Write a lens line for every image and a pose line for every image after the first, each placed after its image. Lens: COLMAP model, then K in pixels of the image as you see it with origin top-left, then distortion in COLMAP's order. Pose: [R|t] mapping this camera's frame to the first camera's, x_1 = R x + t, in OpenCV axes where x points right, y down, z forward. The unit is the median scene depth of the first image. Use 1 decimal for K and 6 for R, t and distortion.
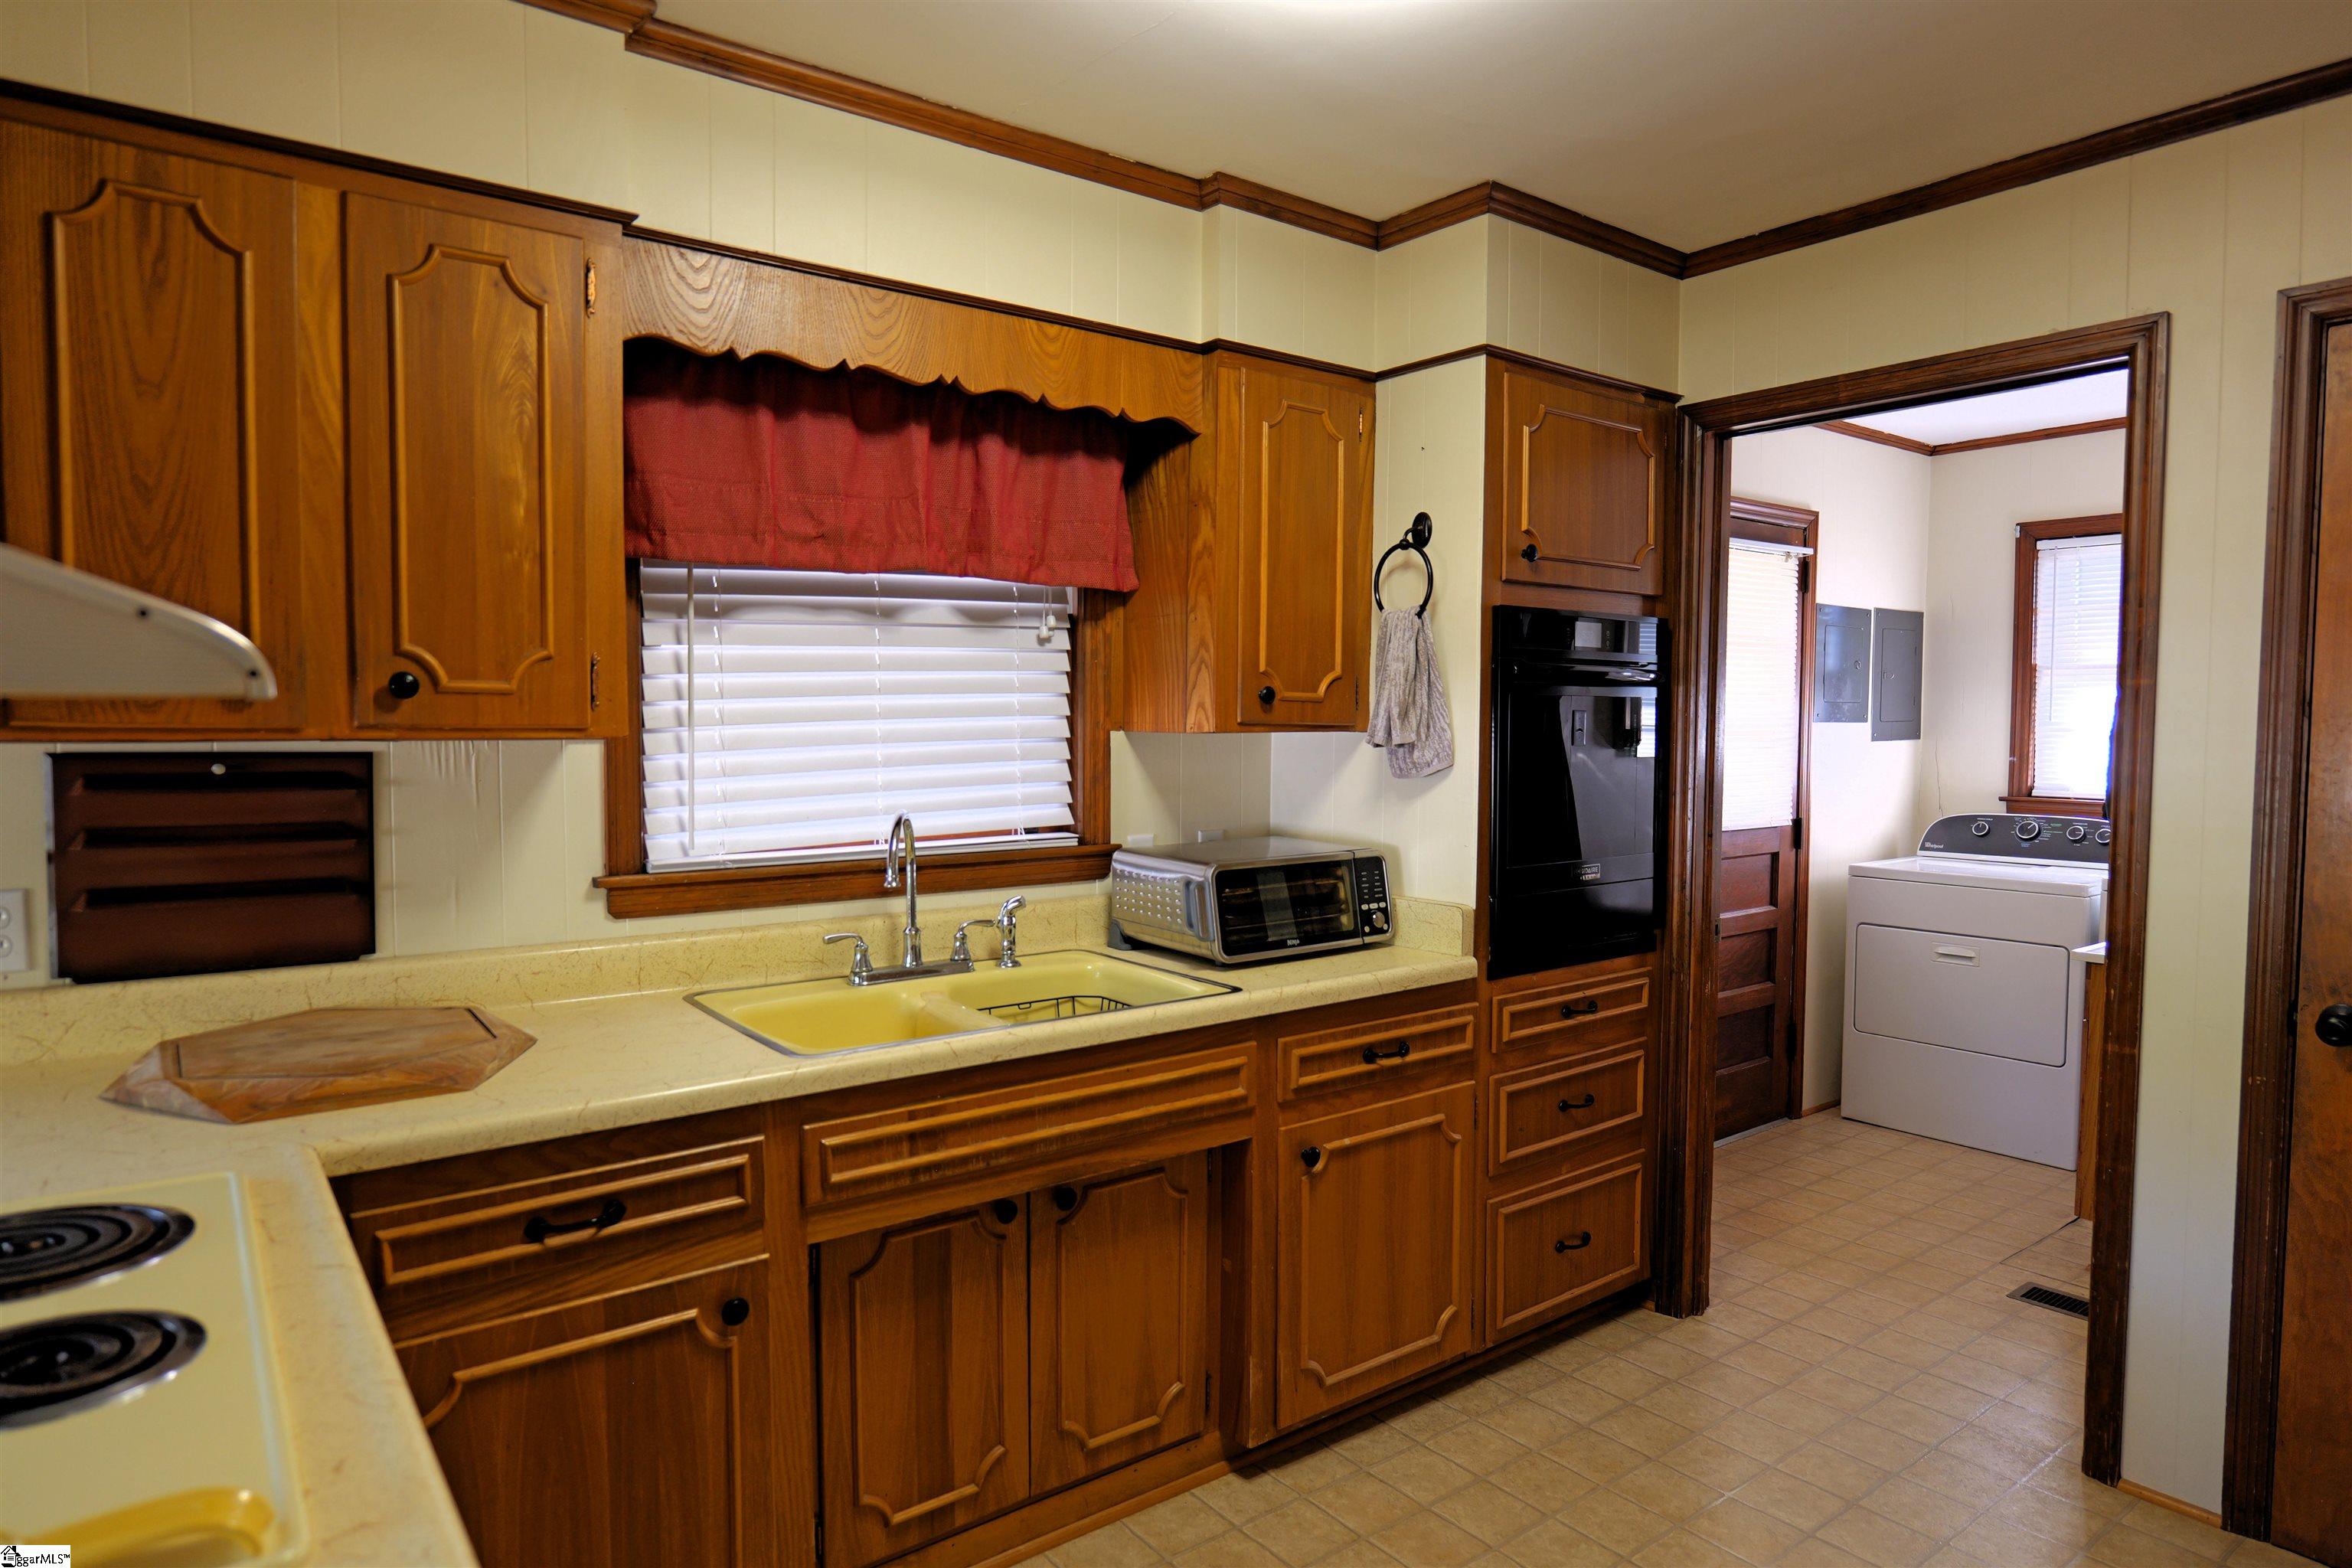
lens RADIAL K [[1379.4, 0, 1177.5], [0, 1379.4, 787.4], [0, 0, 1]] dist [-0.019657, 0.009425]
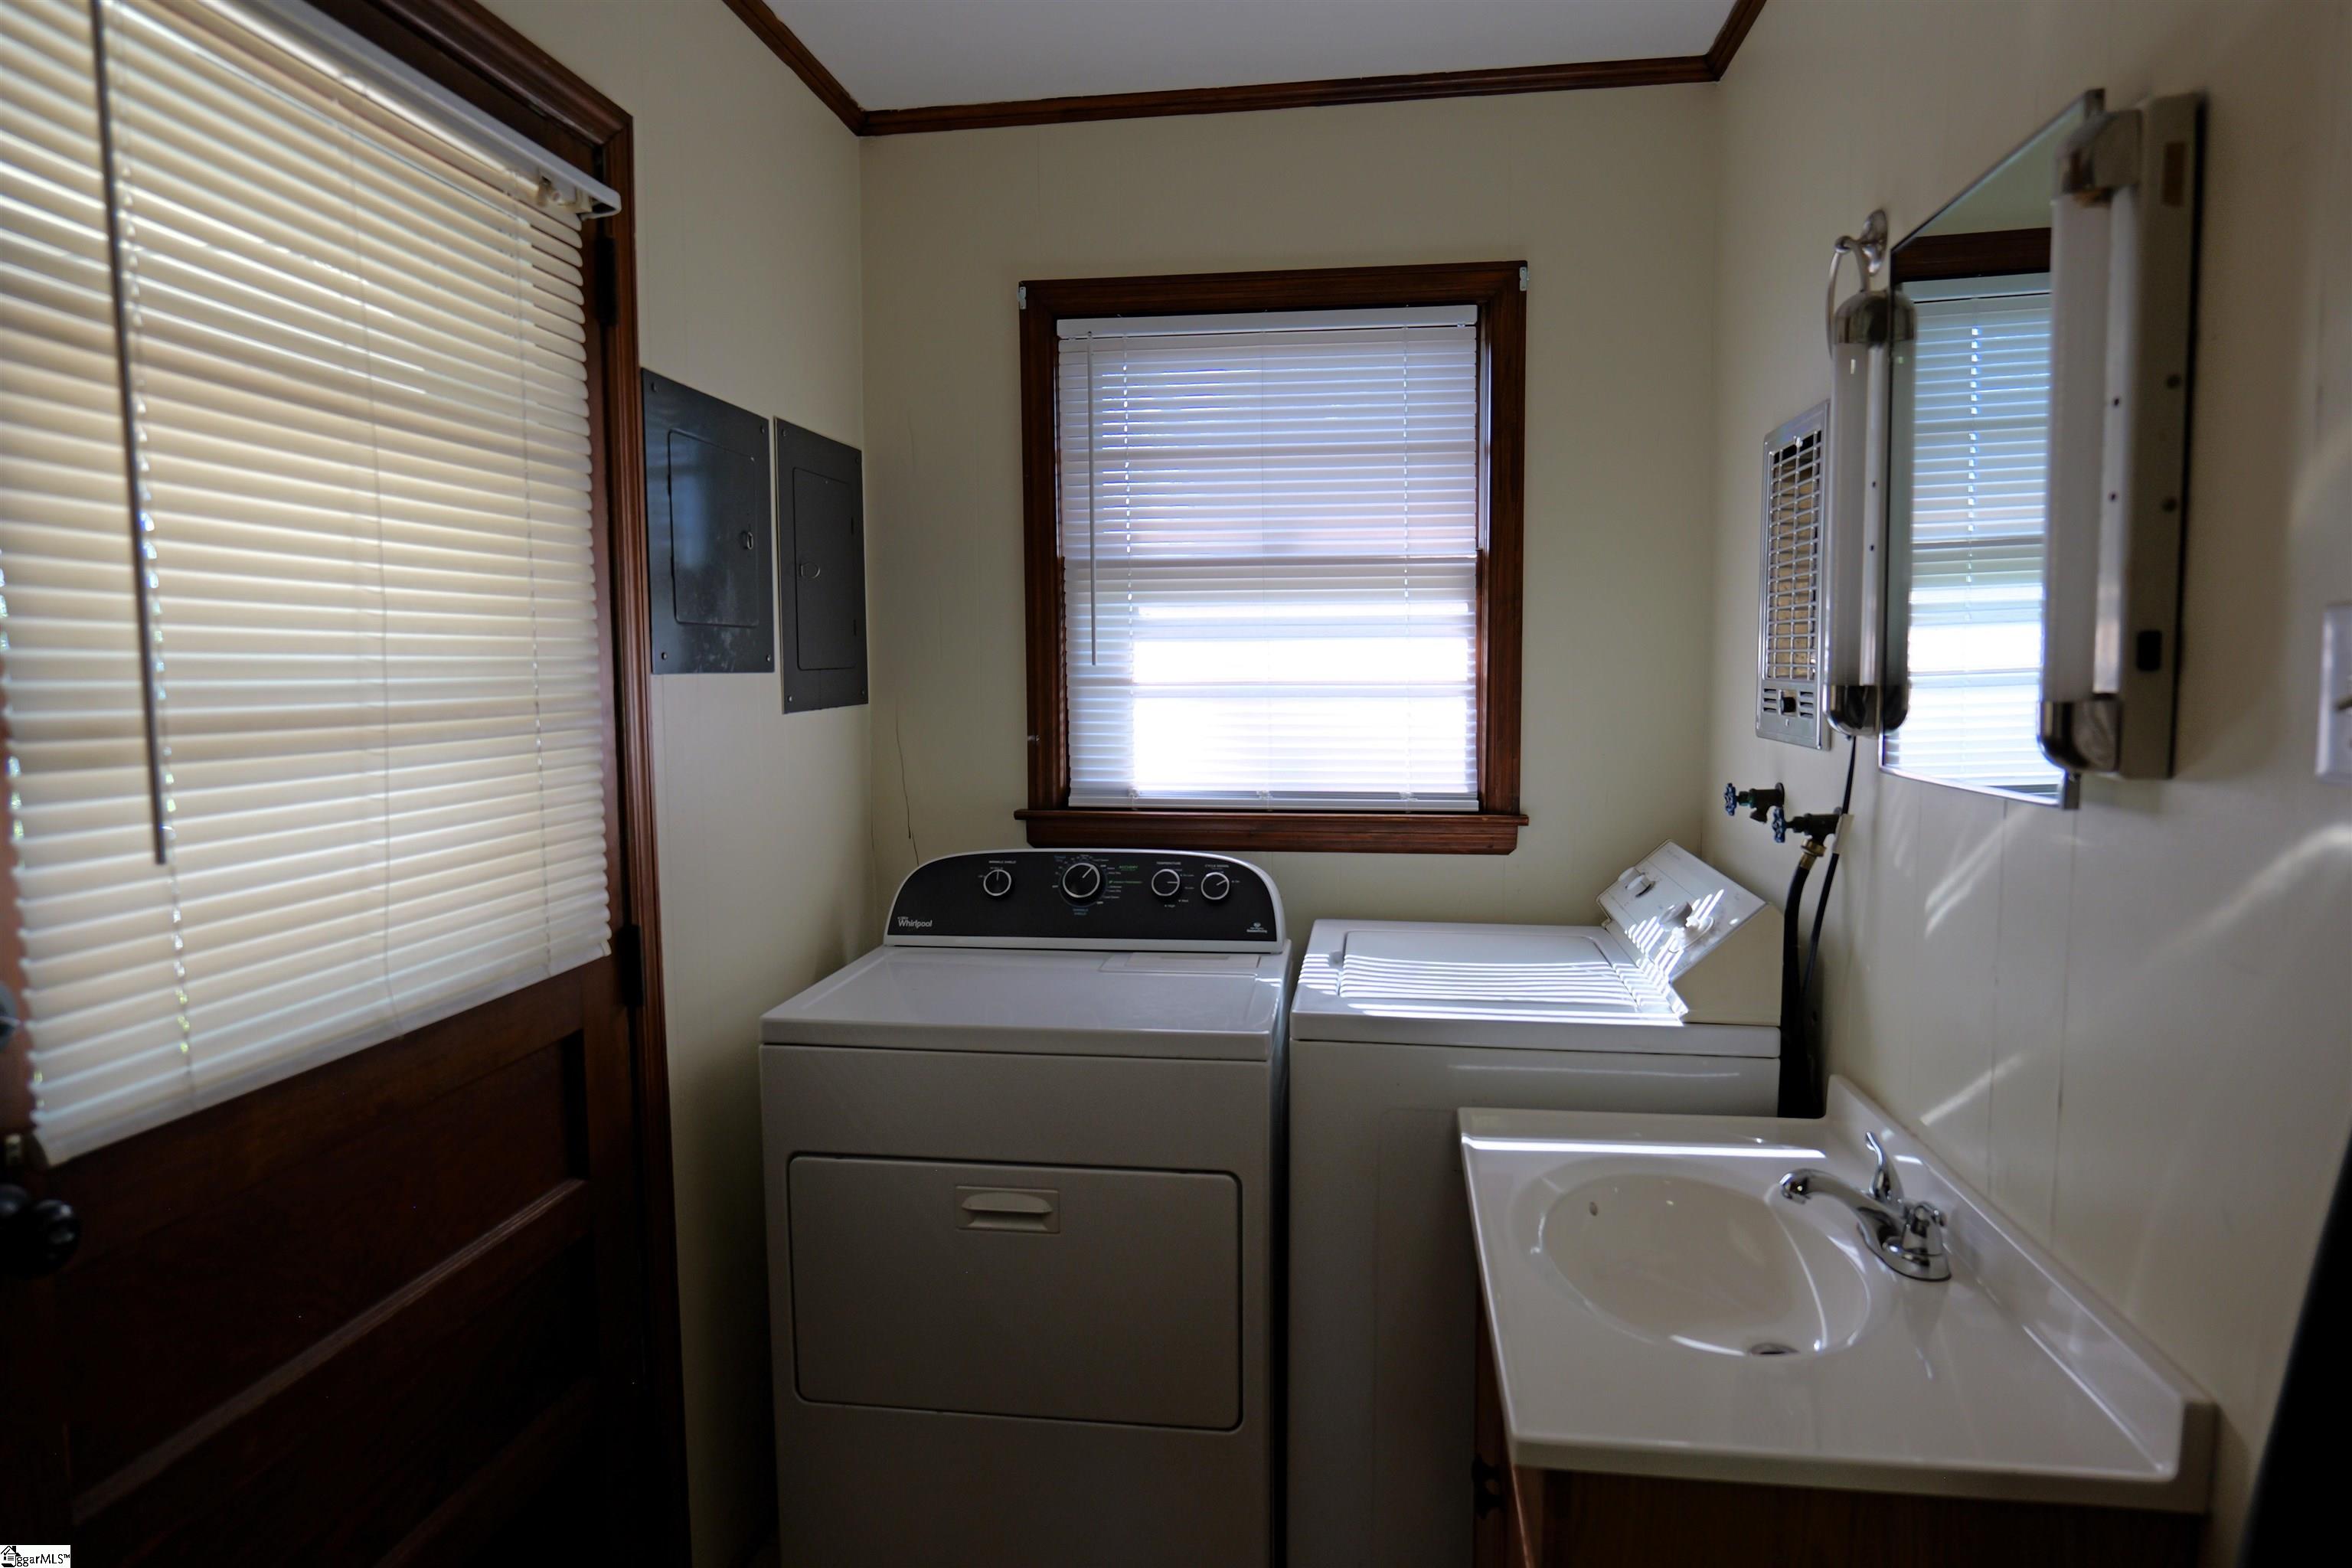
lens RADIAL K [[1379.4, 0, 1181.6], [0, 1379.4, 787.0], [0, 0, 1]] dist [-0.019657, 0.009425]
pose [[0.710323, -0.069483, 0.700438, 0.480922], [0.043198, 0.997543, 0.055148, -0.049813], [-0.702549, -0.008916, 0.711580, 1.009053]]
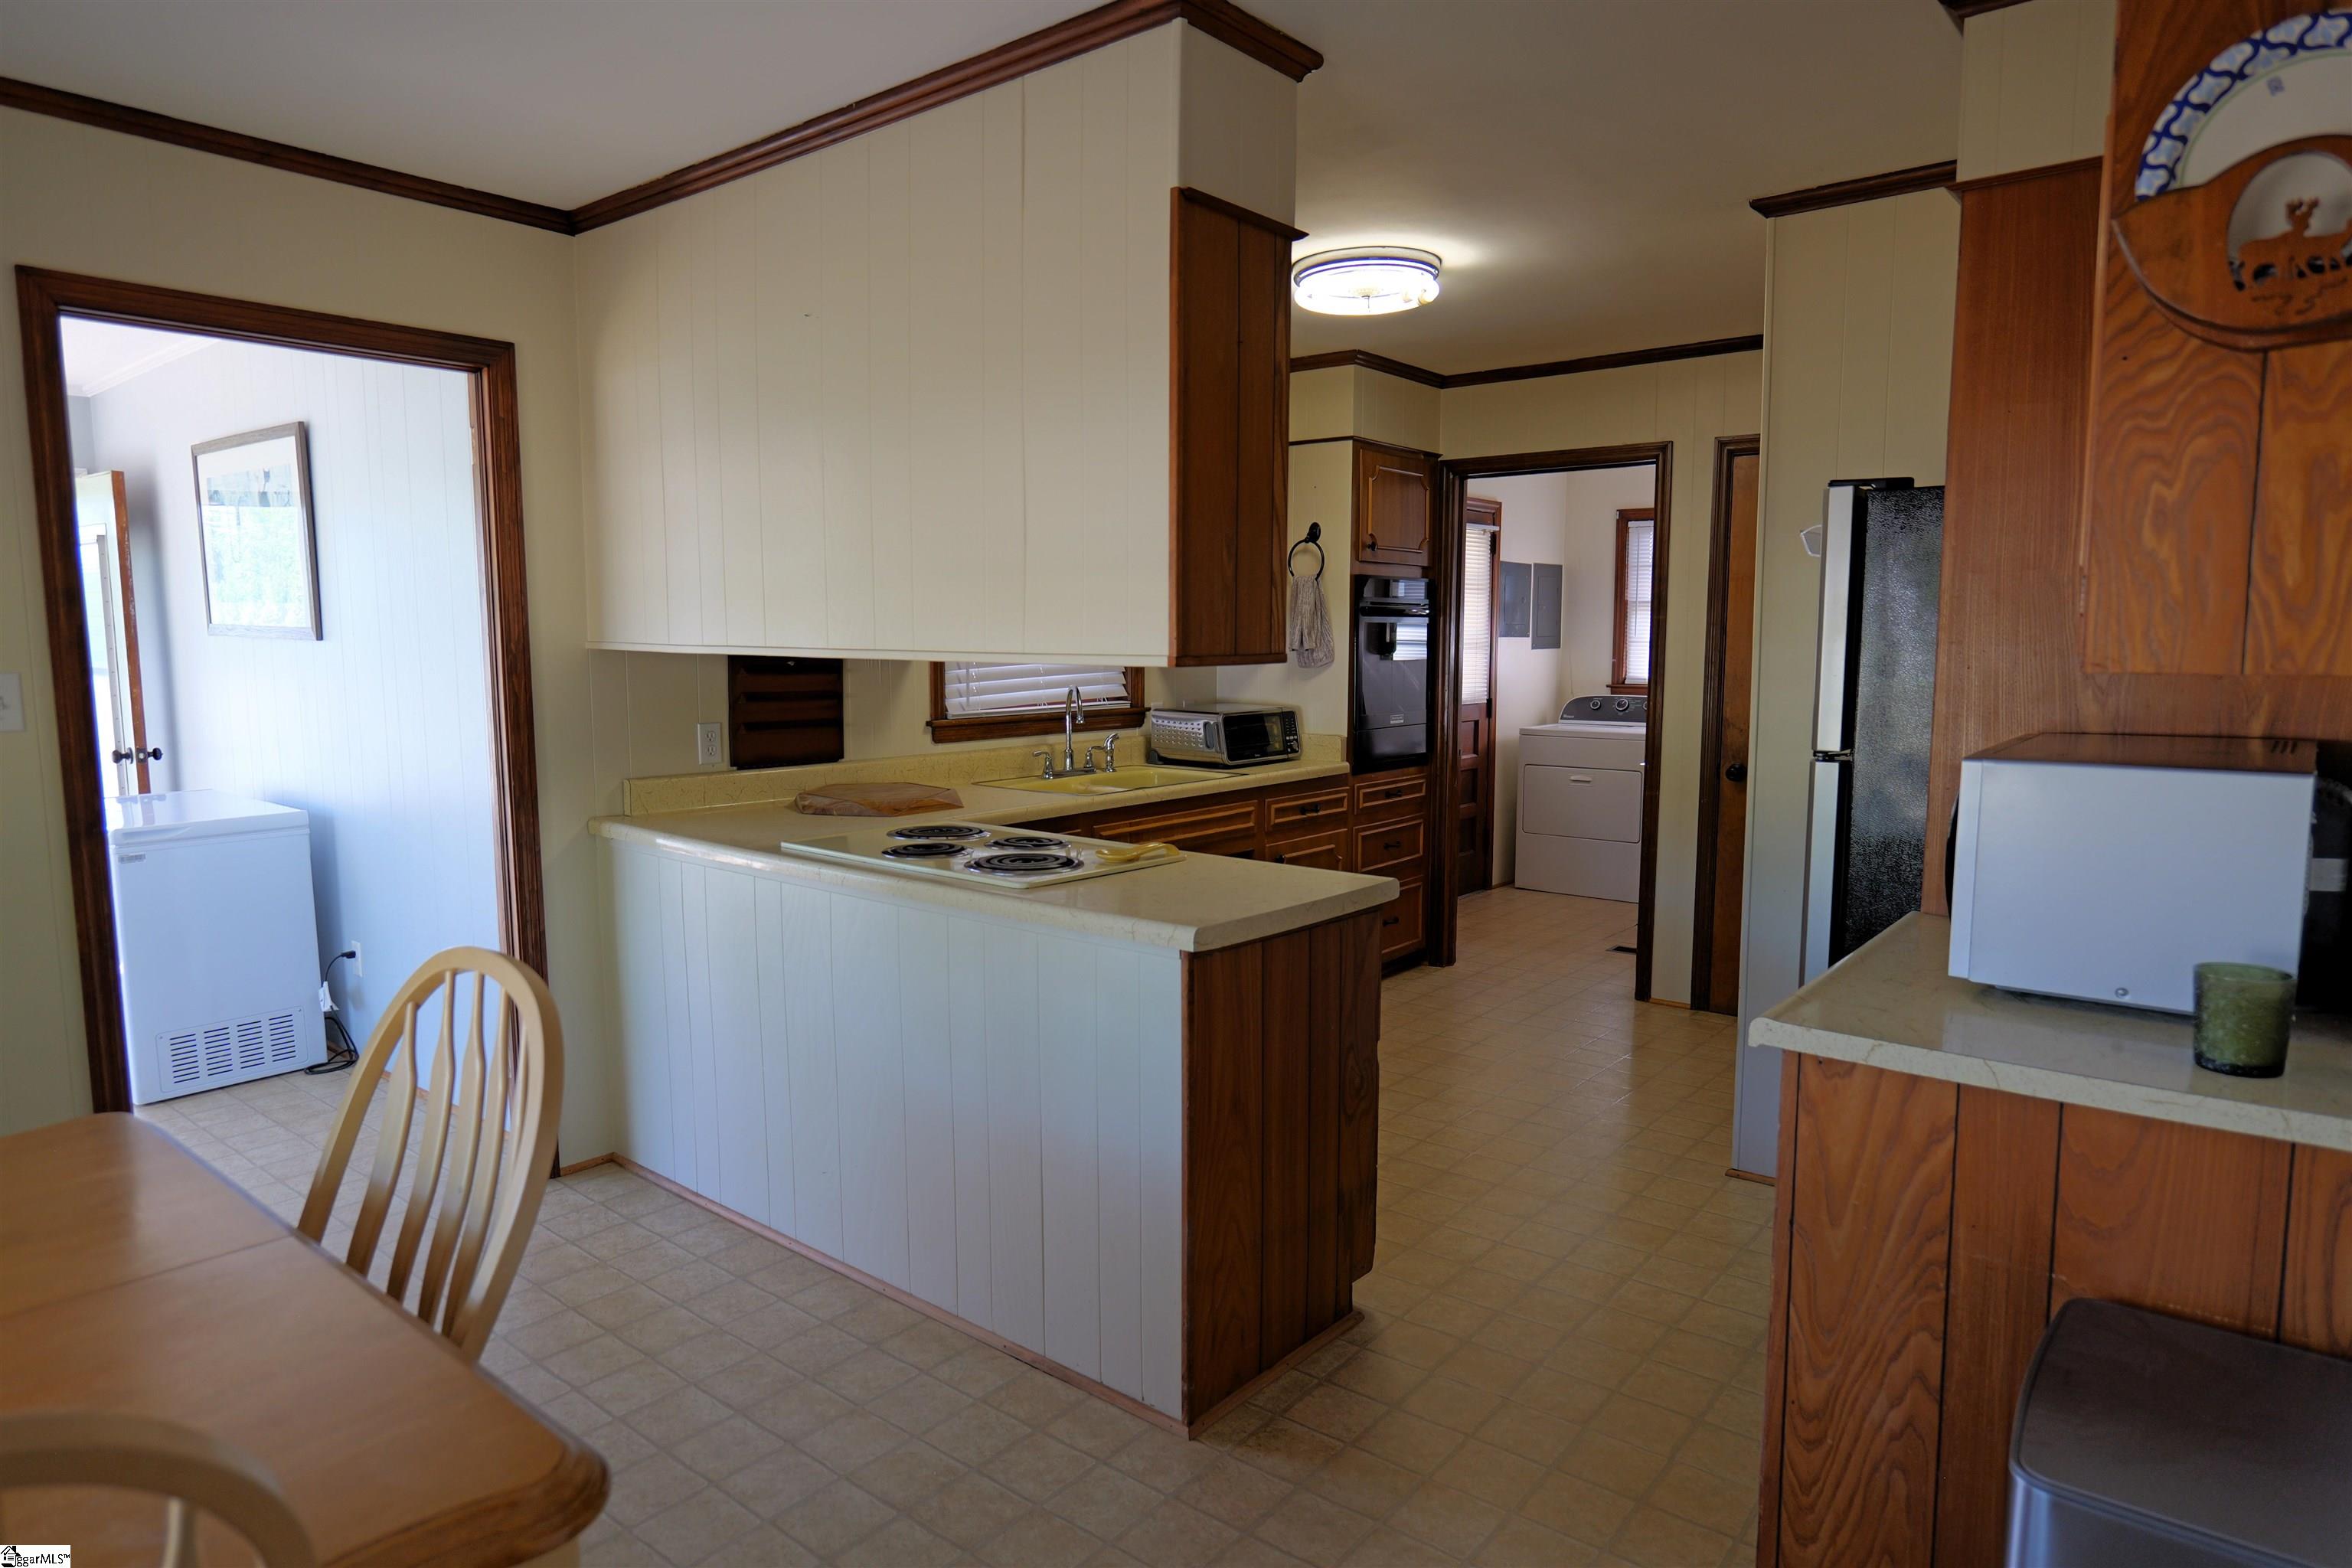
lens RADIAL K [[1379.4, 0, 1181.0], [0, 1379.4, 789.2], [0, 0, 1]] dist [-0.019657, 0.009425]
pose [[0.973150, -0.028541, 0.228396, -0.415696], [0.014672, 0.997956, 0.062194, 0.036889], [-0.229704, -0.057173, 0.971580, -0.743865]]
